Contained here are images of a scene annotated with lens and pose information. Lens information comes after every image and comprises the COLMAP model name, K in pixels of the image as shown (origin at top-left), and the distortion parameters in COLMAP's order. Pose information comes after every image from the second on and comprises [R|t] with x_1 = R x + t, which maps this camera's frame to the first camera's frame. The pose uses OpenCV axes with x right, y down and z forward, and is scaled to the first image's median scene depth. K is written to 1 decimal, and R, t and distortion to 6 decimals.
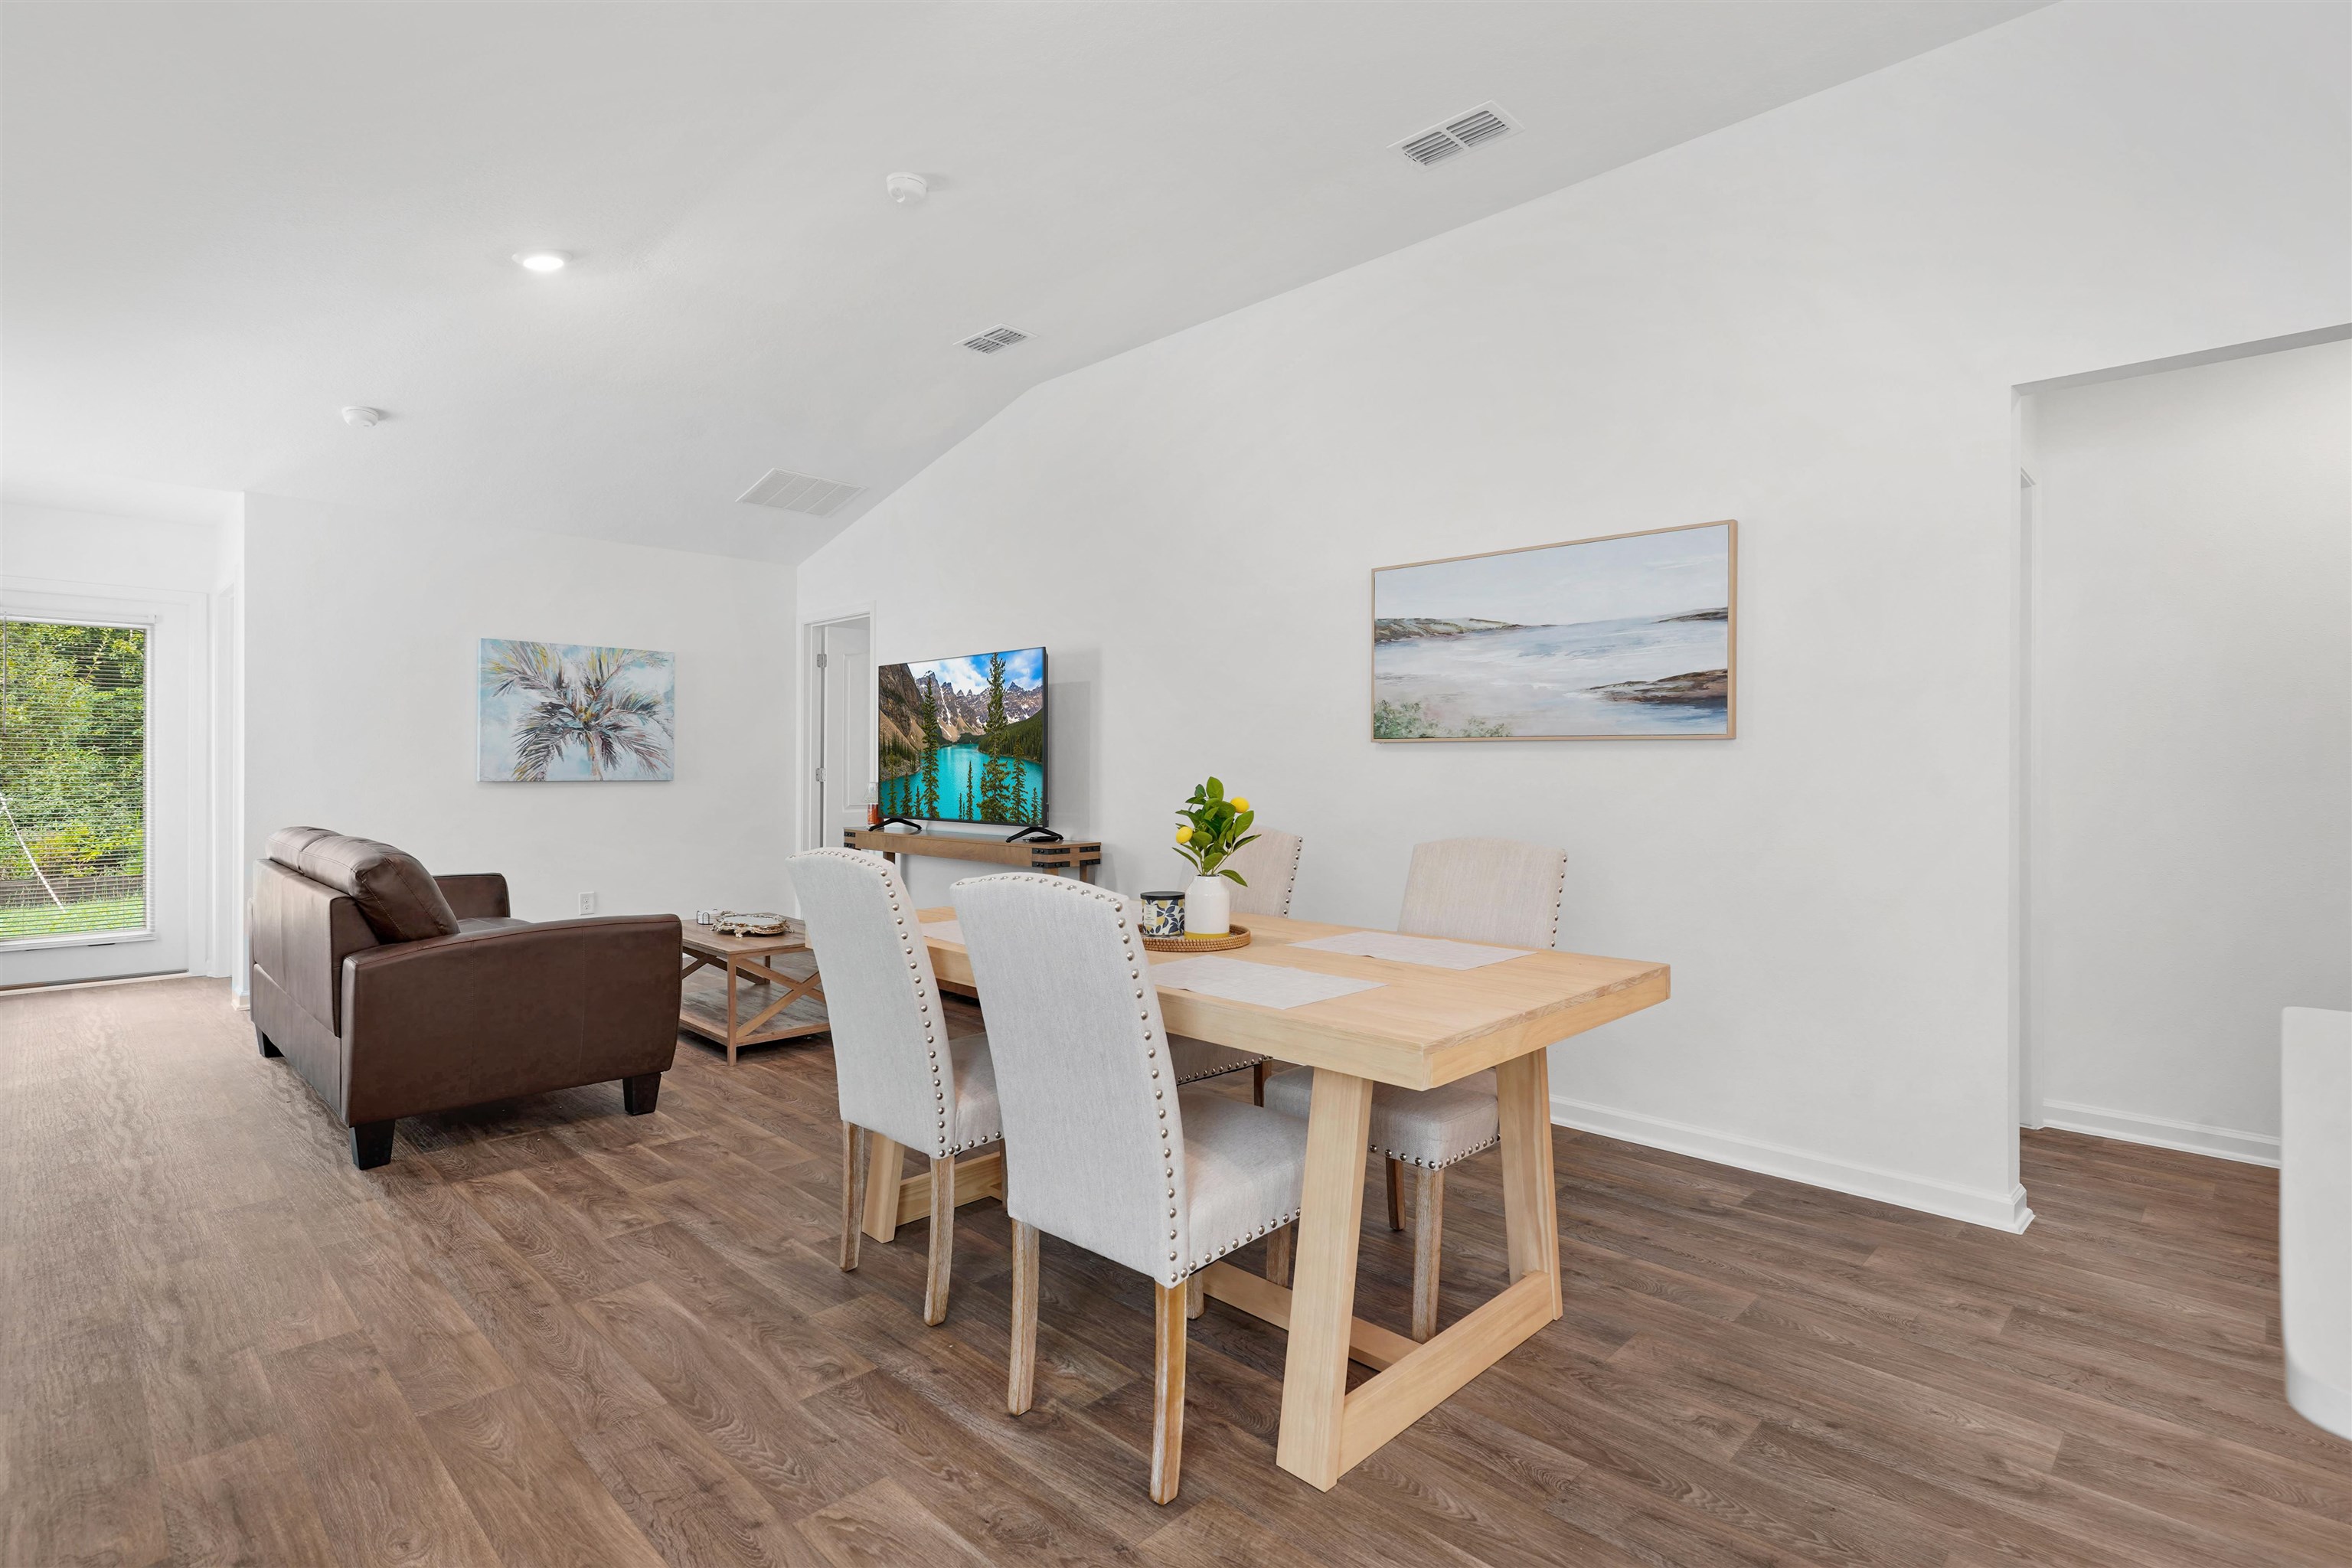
lens RADIAL K [[1134.2, 0, 1184.1], [0, 1134.2, 781.8], [0, 0, 1]] dist [0.002619, 0.000760]
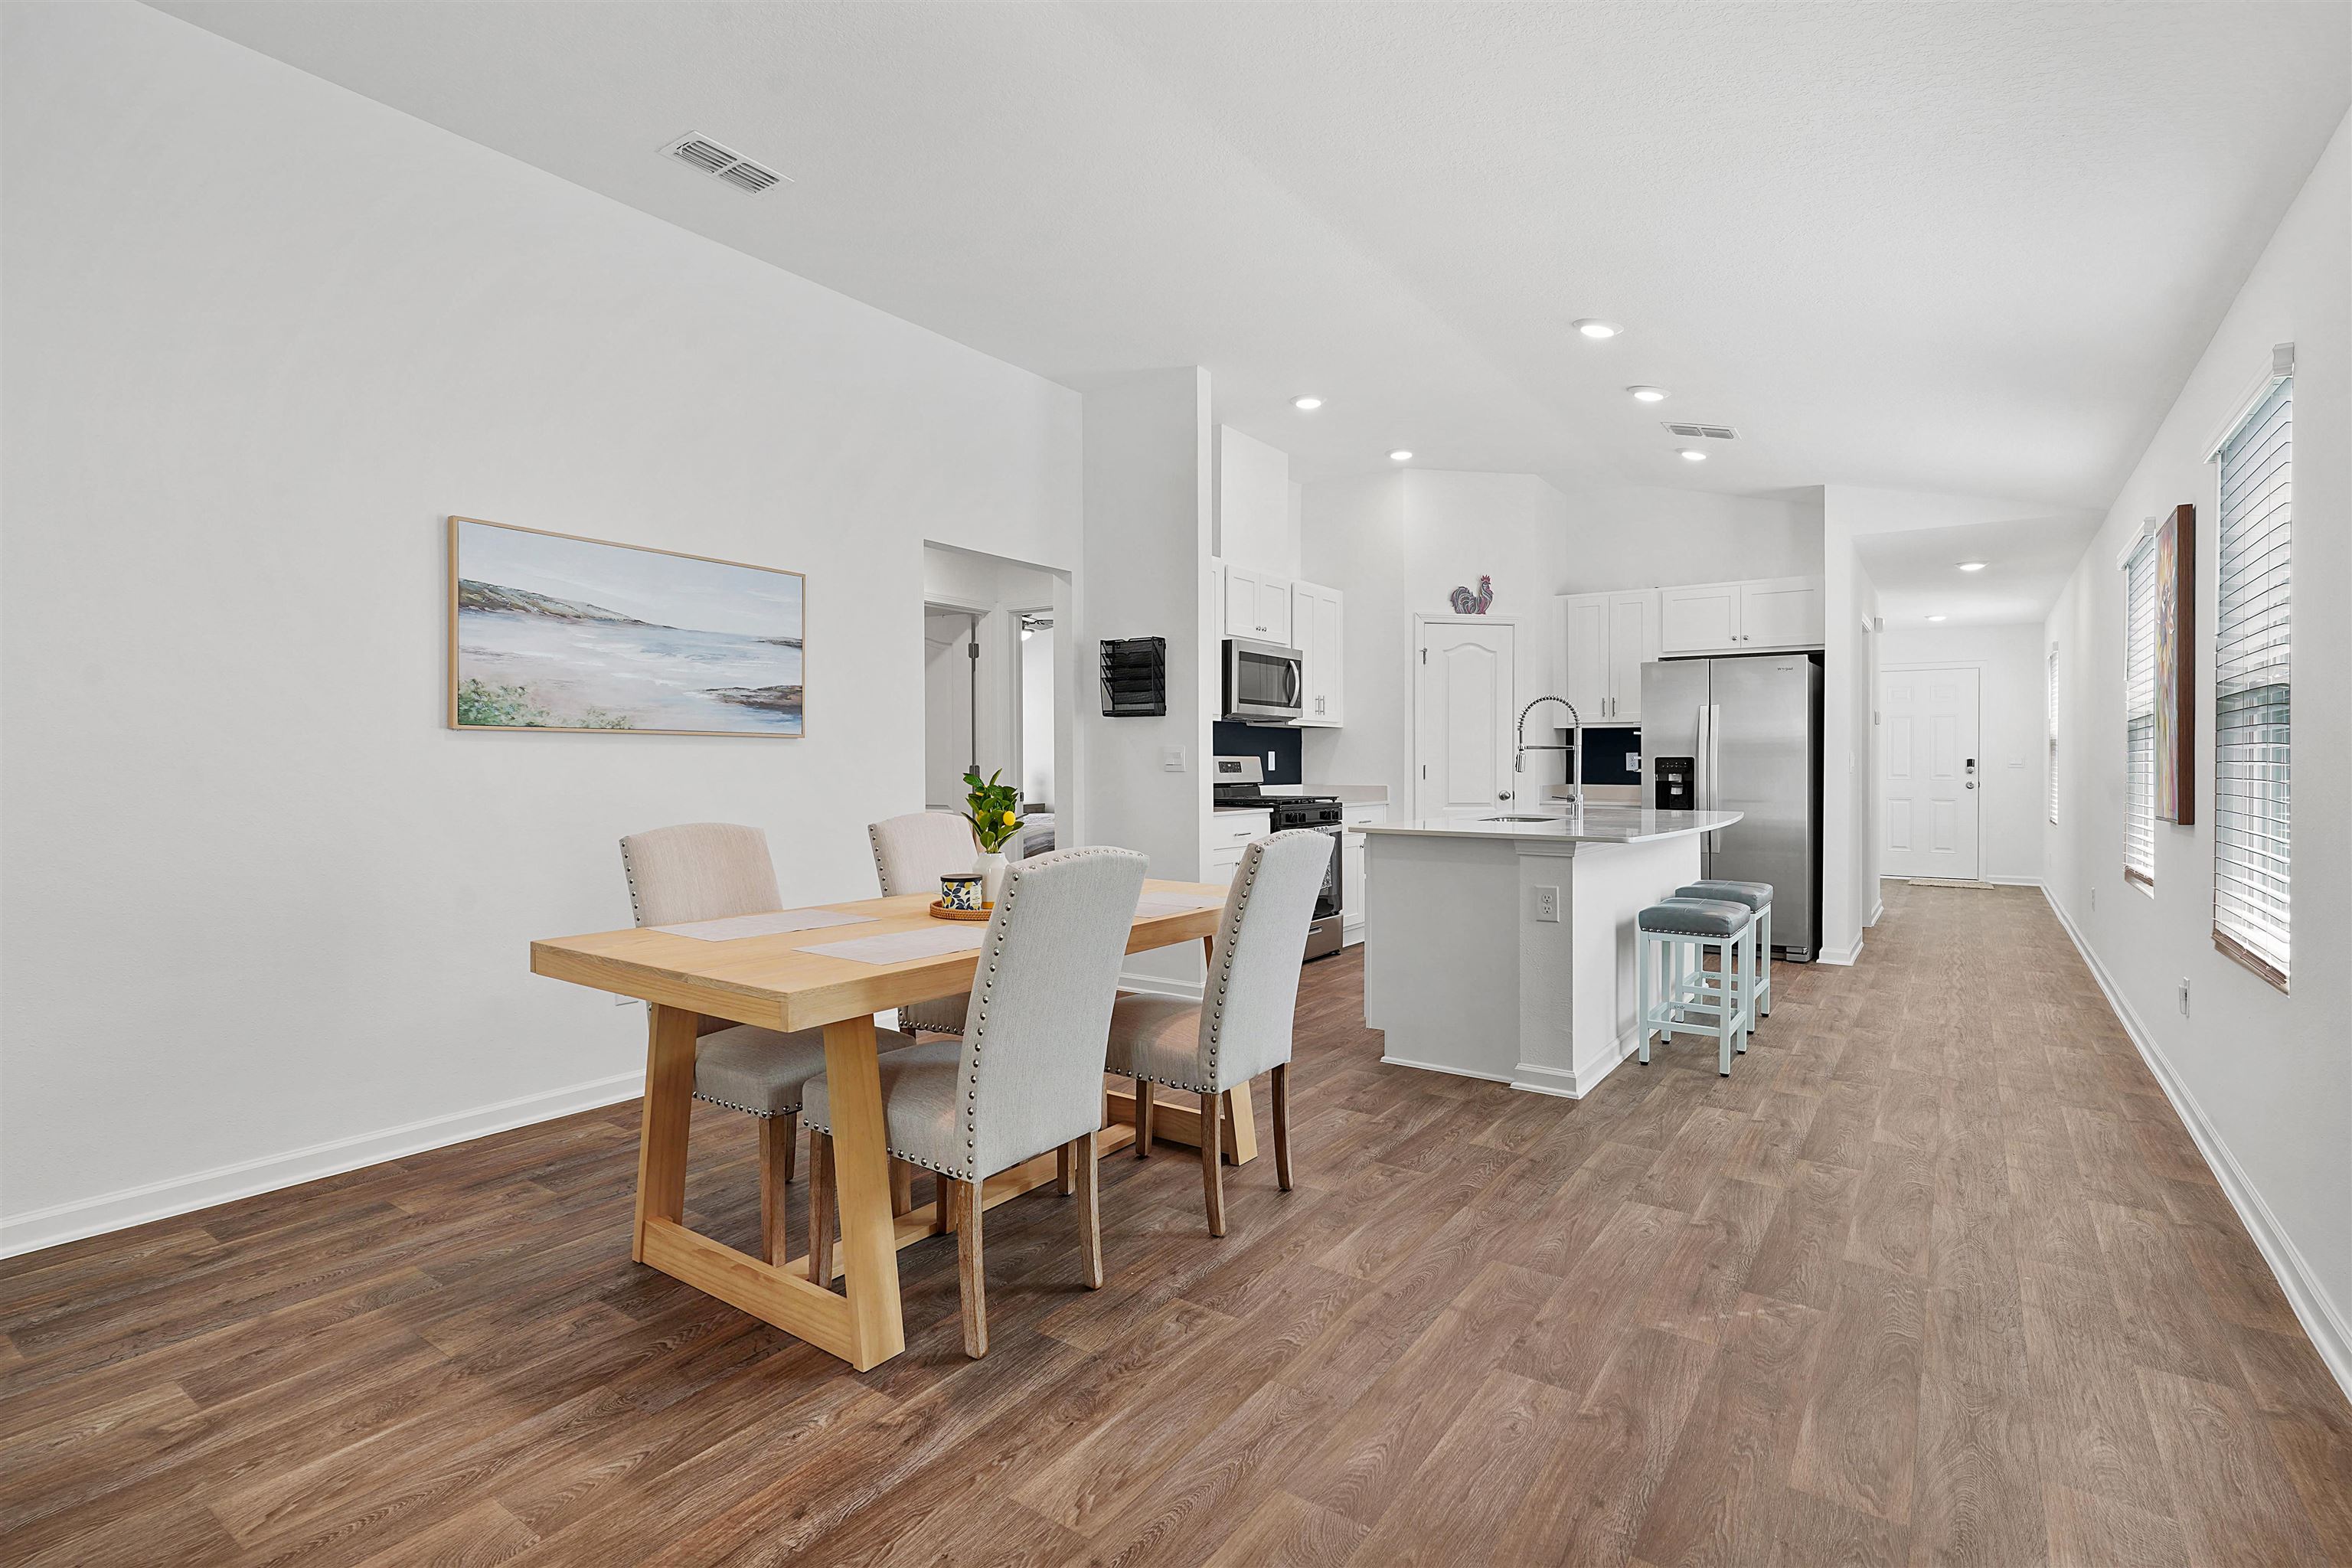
lens RADIAL K [[1128.2, 0, 1187.2], [0, 1128.2, 759.8], [0, 0, 1]] dist [-0.000821, -0.000416]
pose [[-0.170781, -0.001450, 0.985308, -0.767262], [0.014098, 0.999893, 0.003915, -0.008987], [-0.985208, 0.014560, -0.170742, 0.659319]]
